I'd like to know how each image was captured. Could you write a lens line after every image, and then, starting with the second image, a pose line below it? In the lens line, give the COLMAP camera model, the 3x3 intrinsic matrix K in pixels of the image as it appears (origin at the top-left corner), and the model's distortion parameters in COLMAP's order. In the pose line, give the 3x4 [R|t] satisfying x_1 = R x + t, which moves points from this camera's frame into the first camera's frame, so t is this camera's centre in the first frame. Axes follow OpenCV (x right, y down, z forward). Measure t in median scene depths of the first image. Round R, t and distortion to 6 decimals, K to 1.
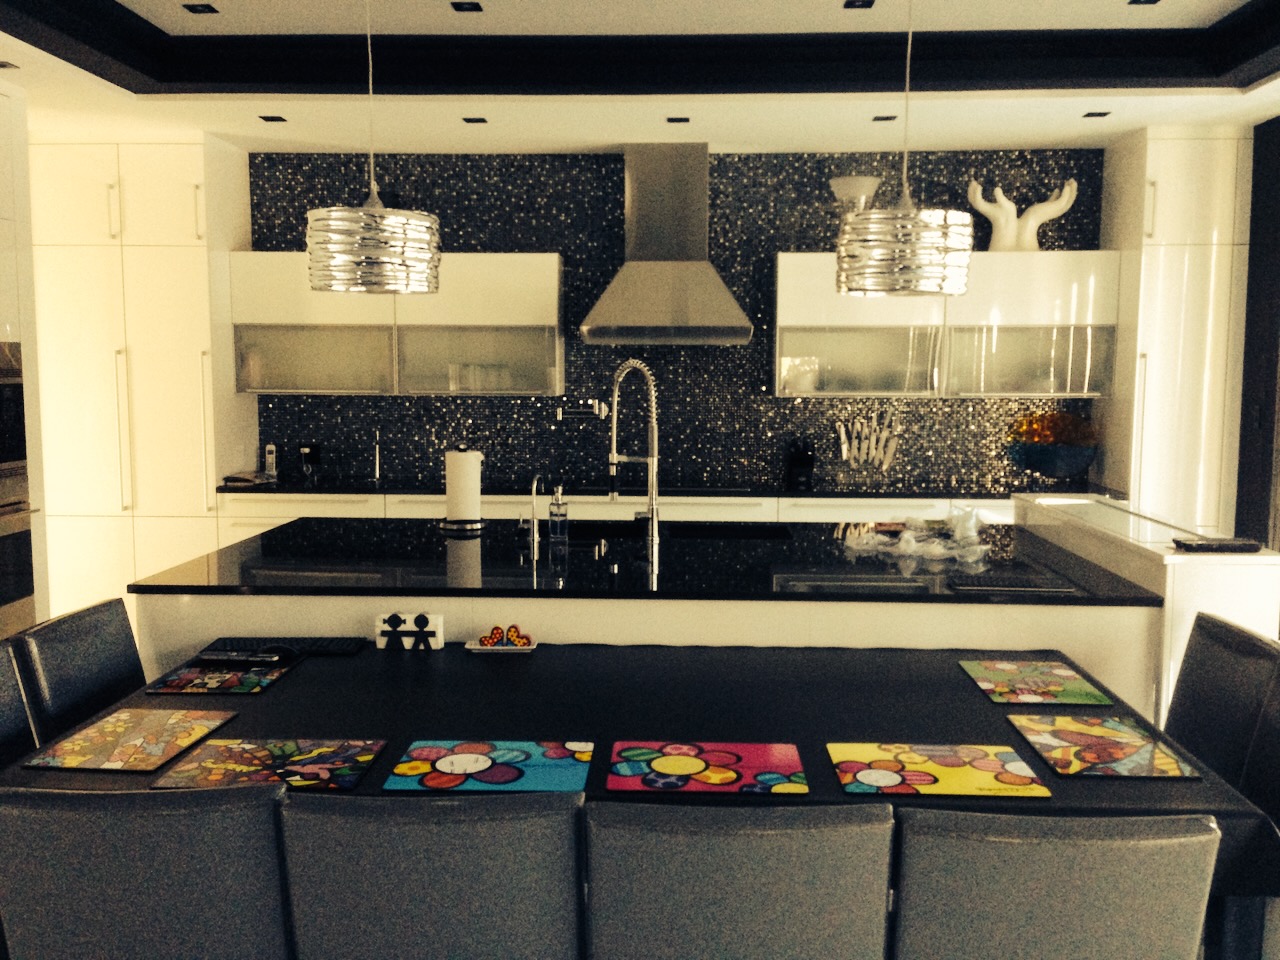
lens RADIAL K [[1186.3, 0, 640.0], [0, 1186.3, 480.0], [0, 0, 1]] dist [0.104843, -0.014766]
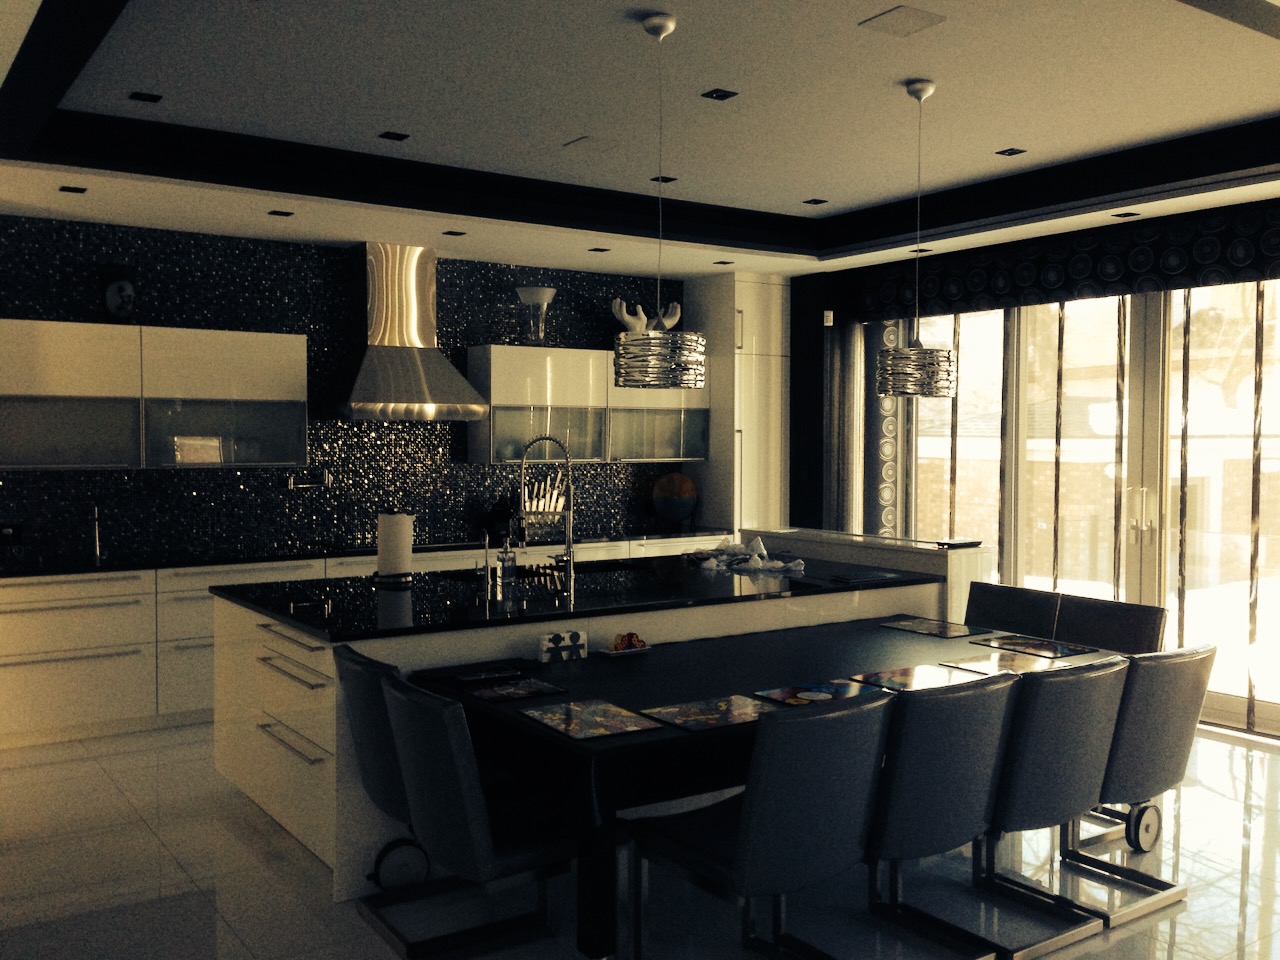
lens RADIAL K [[1200.3, 0, 642.6], [0, 1200.3, 485.6], [0, 0, 1]] dist [0.108837, -0.009352]
pose [[0.803379, -0.027311, 0.594841, -0.480034], [0.059448, 0.997636, -0.034484, 0.002002], [-0.592493, 0.063066, 0.803103, -0.054236]]
